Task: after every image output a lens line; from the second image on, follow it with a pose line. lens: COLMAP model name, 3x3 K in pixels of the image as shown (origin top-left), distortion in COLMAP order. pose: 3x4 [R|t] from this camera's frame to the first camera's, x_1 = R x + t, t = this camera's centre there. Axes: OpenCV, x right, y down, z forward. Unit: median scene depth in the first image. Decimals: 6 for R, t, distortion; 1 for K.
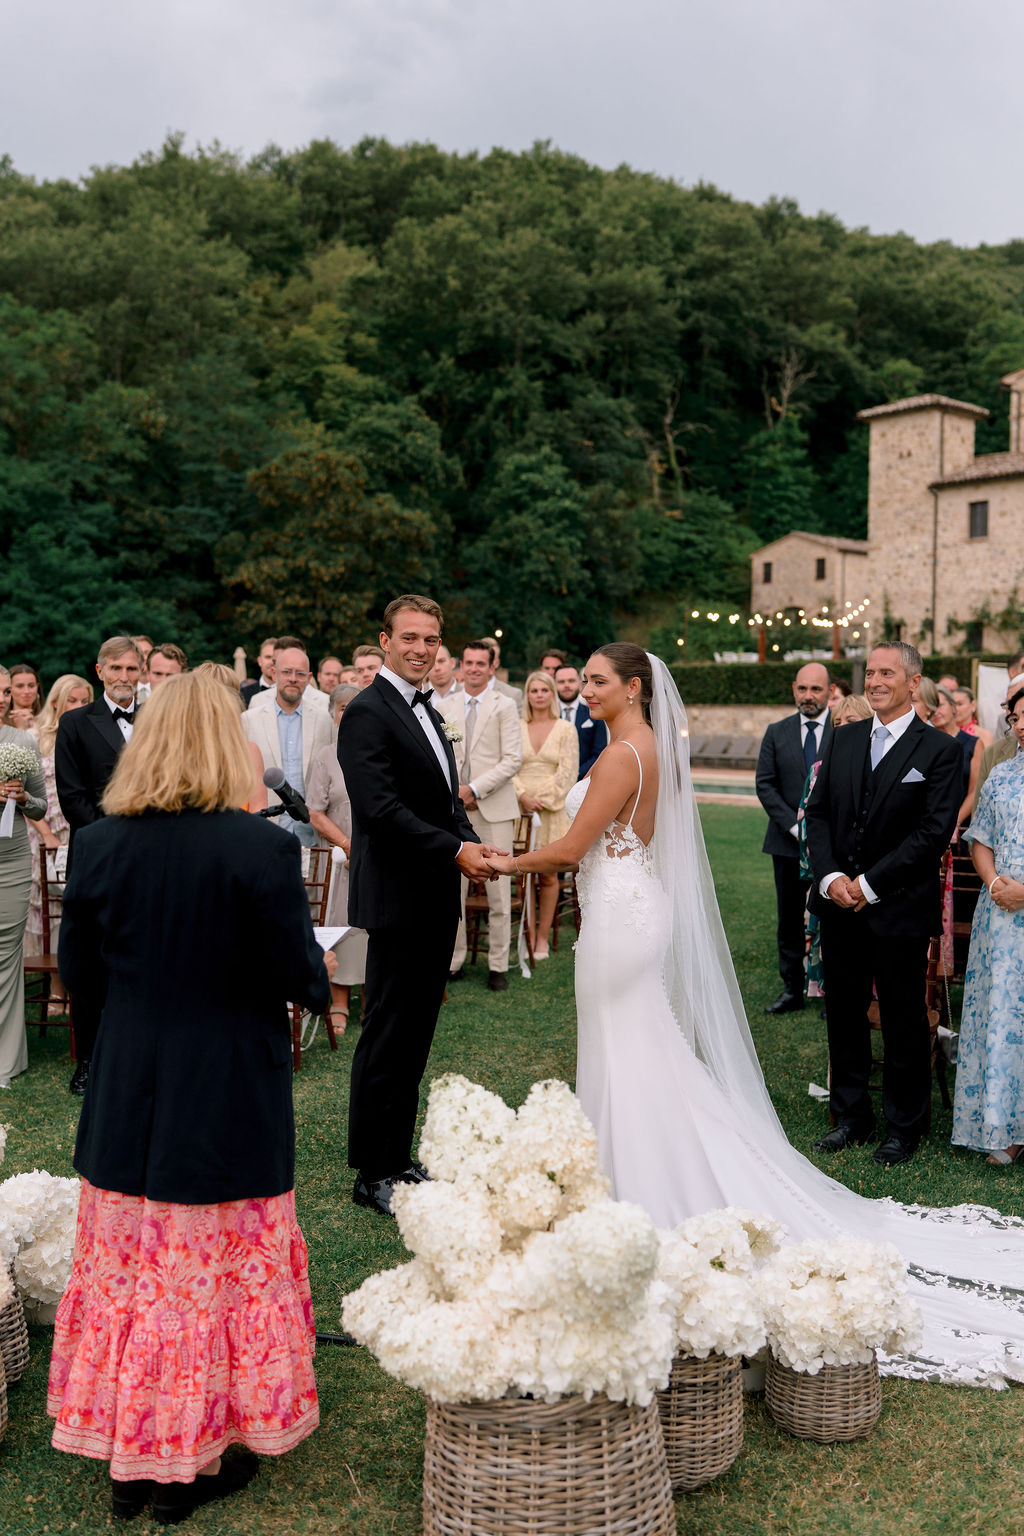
lens RADIAL K [[1598.8, 0, 510.8], [0, 1598.8, 764.6], [0, 0, 1]] dist [-0.004161, 0.000000]
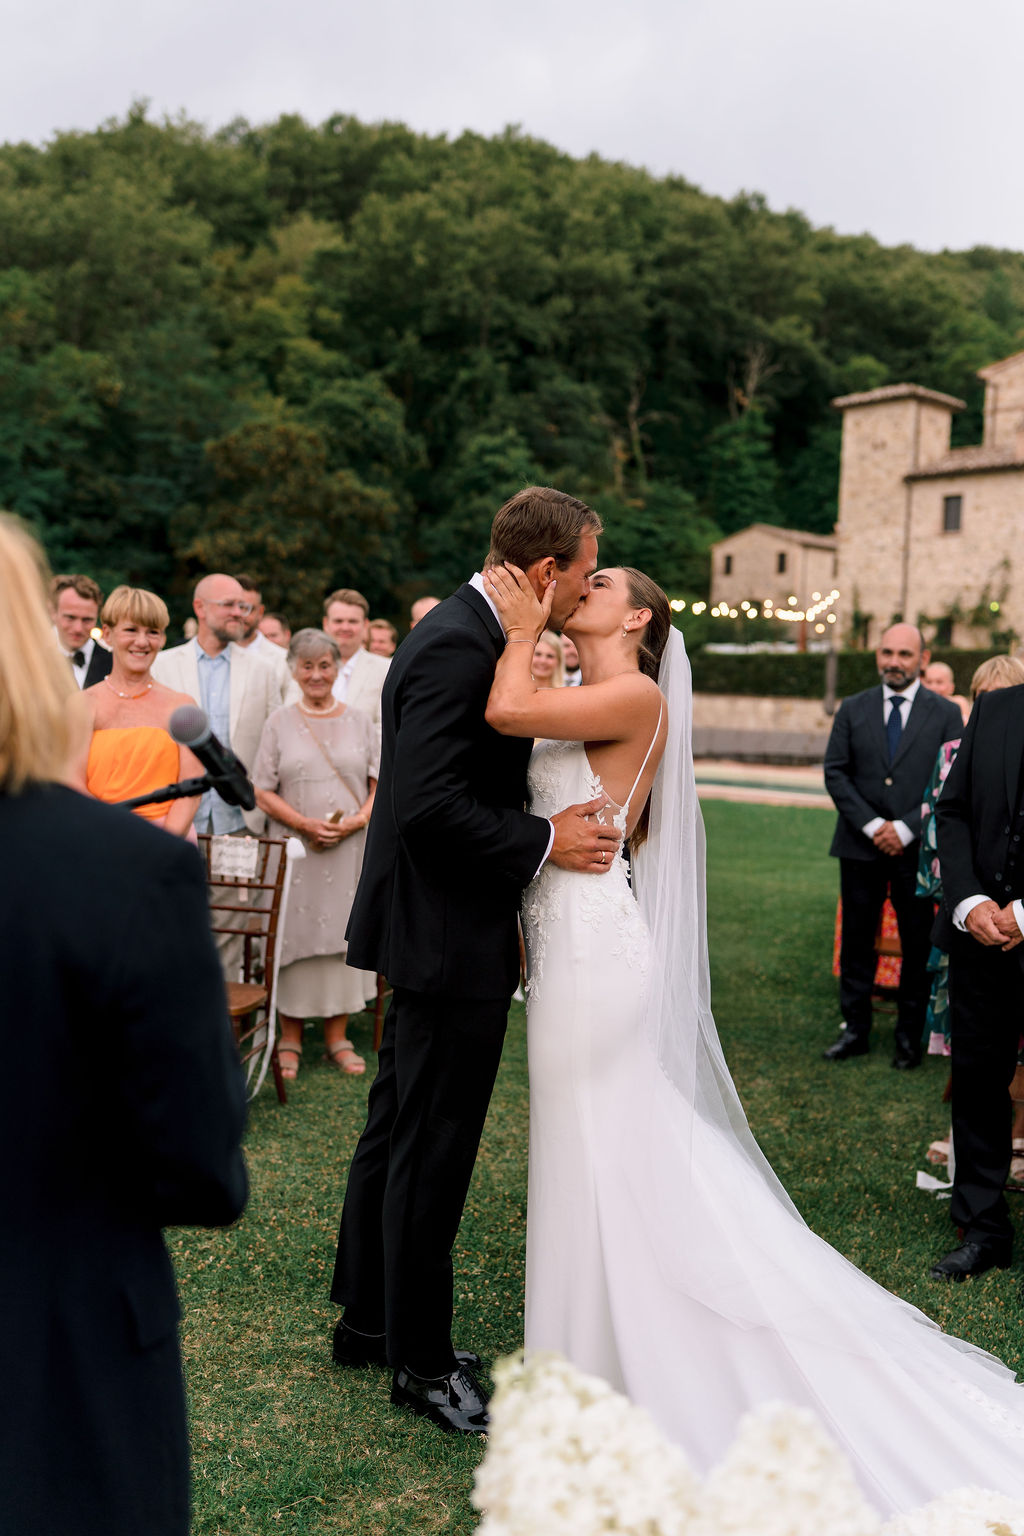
lens RADIAL K [[1598.8, 0, 500.4], [0, 1598.8, 743.6], [0, 0, 1]] dist [-0.004161, 0.000000]
pose [[0.999356, 0.027184, 0.023436, -0.002178], [-0.027060, 0.999618, -0.005610, 0.000533], [-0.023580, 0.004972, 0.999710, 0.017548]]
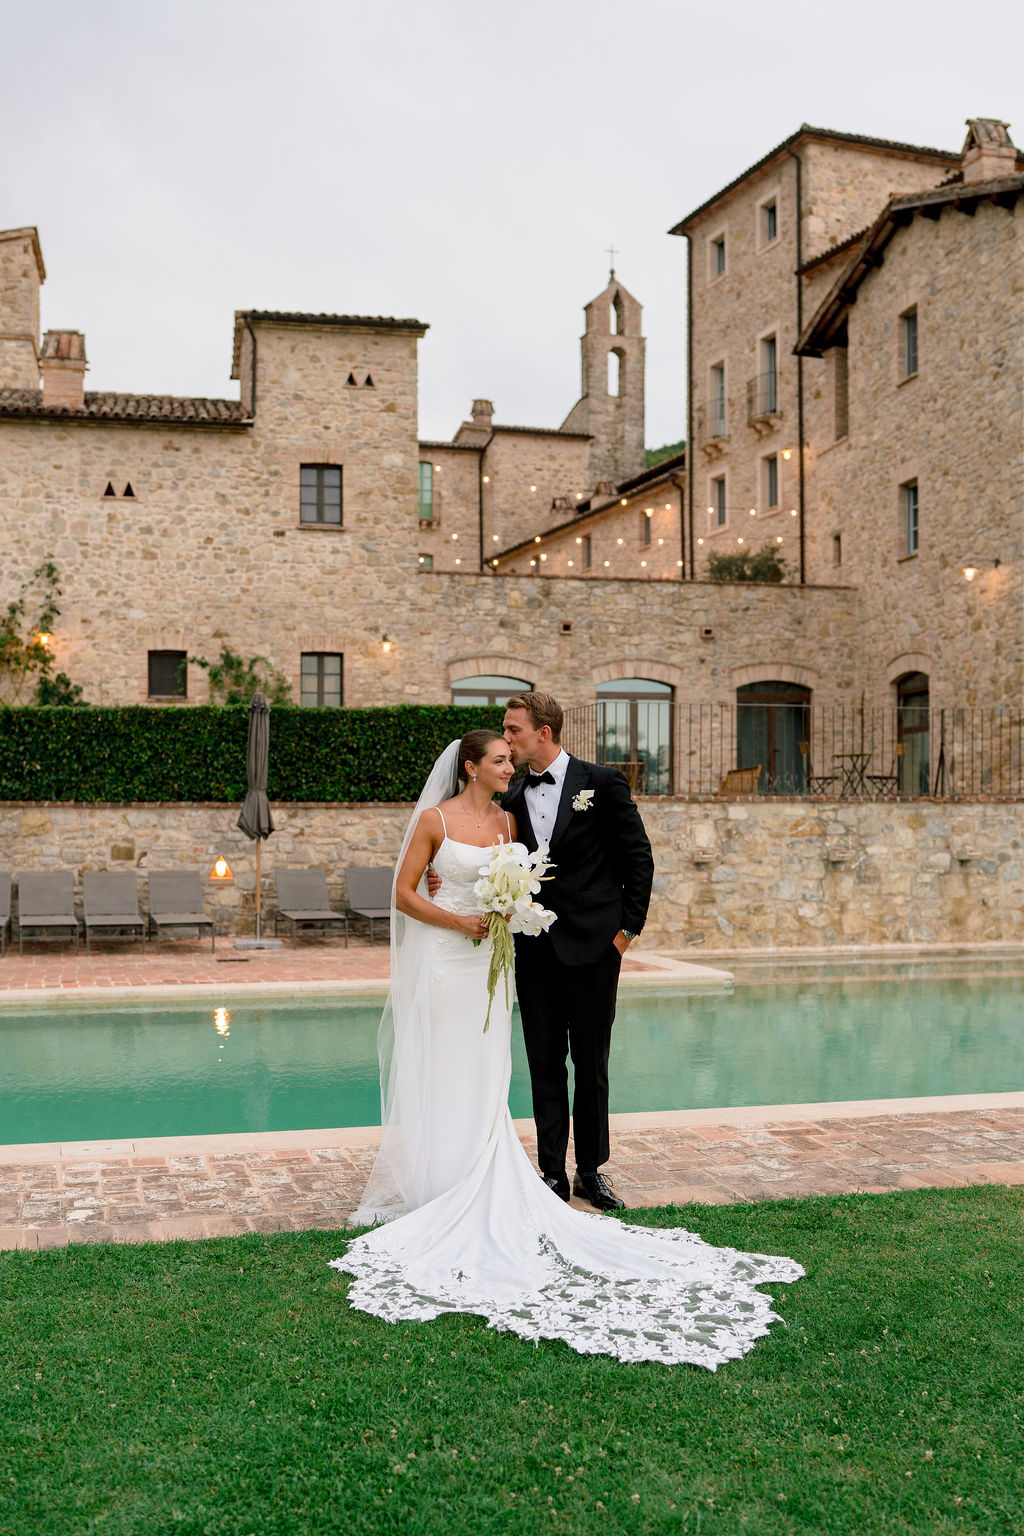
lens RADIAL K [[1598.8, 0, 548.1], [0, 1598.8, 819.1], [0, 0, 1]] dist [-0.004161, 0.000000]
pose [[0.436583, -0.014460, 0.899548, -0.084909], [0.033754, 0.999430, -0.000317, -0.014141], [-0.899030, 0.030502, 0.436823, 0.349882]]
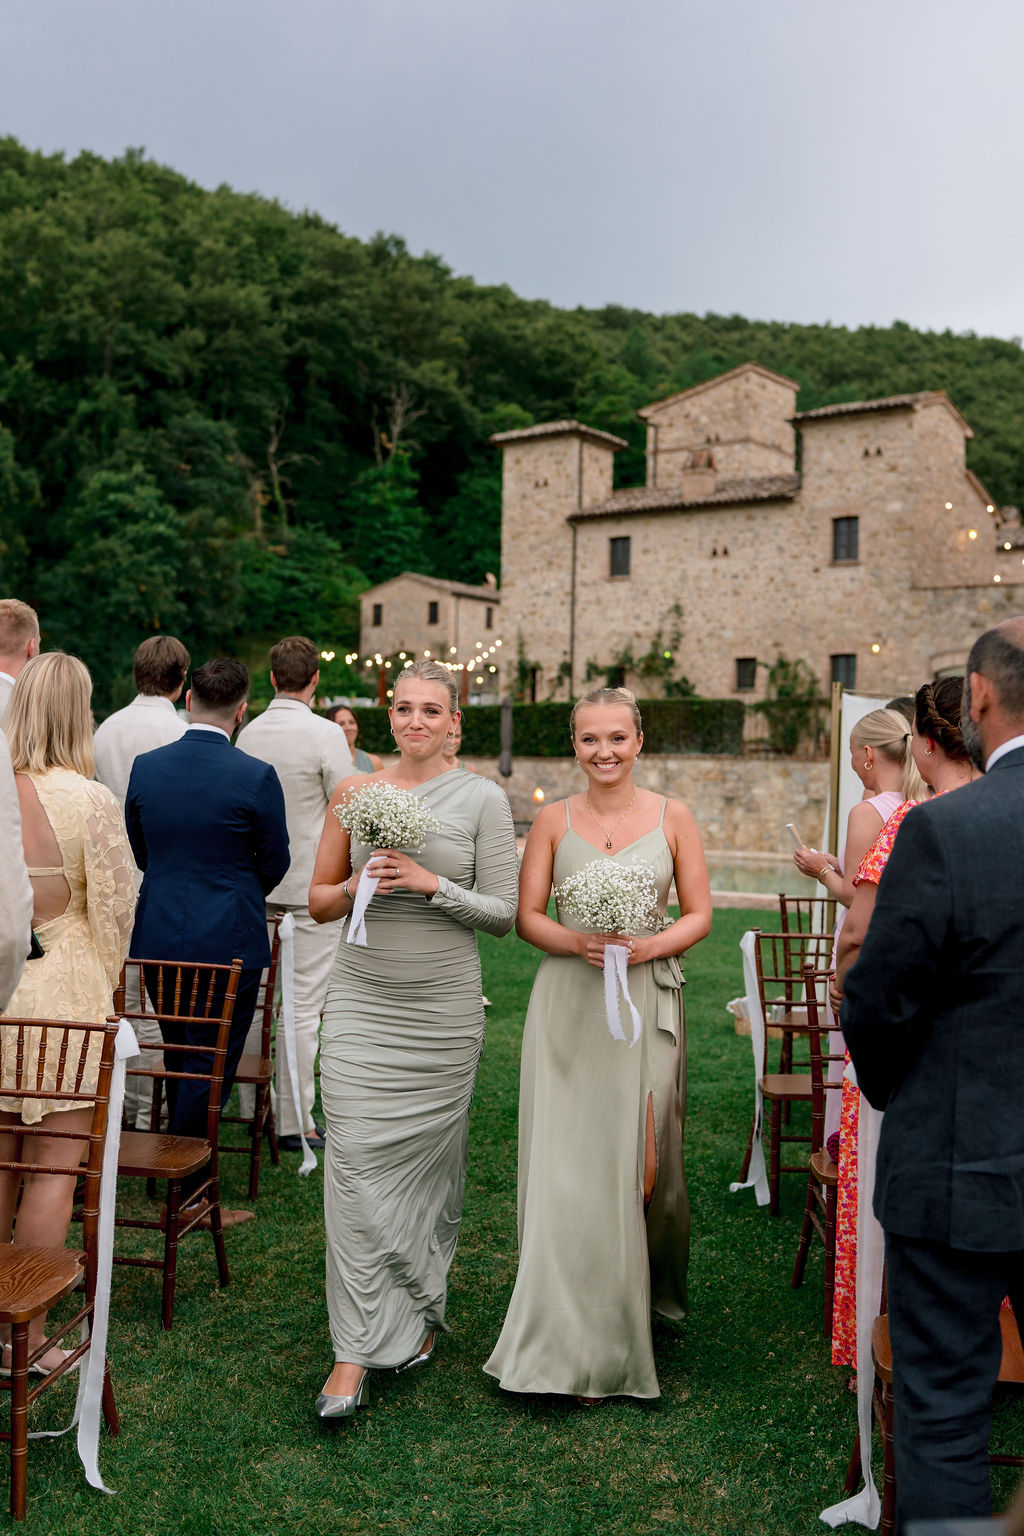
lens RADIAL K [[1598.8, 0, 546.4], [0, 1598.8, 764.0], [0, 0, 1]] dist [-0.004161, 0.000000]
pose [[0.962859, 0.009175, 0.269849, 0.002468], [-0.000906, 0.999527, -0.030752, -0.003310], [-0.270003, 0.029365, 0.962411, 0.081025]]
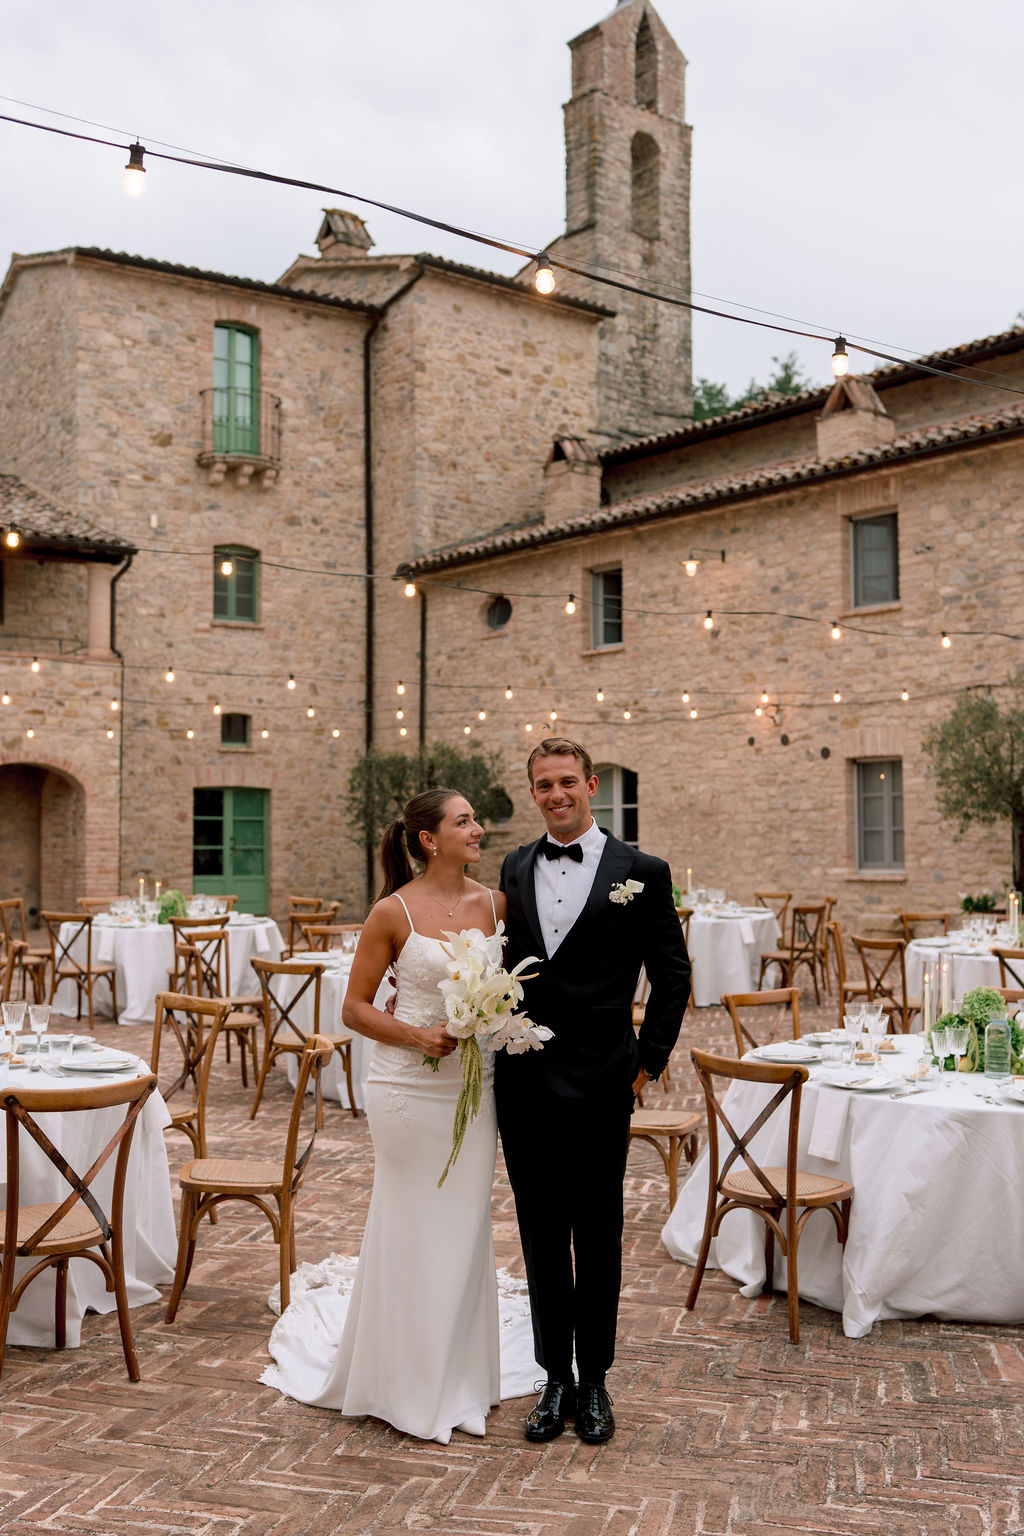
lens RADIAL K [[1598.8, 0, 549.0], [0, 1598.8, 815.6], [0, 0, 1]] dist [-0.004161, 0.000000]
pose [[0.106018, 0.017798, 0.994205, 0.314259], [0.032165, 0.999255, -0.021318, -0.089117], [-0.993844, 0.034239, 0.105366, 0.674191]]
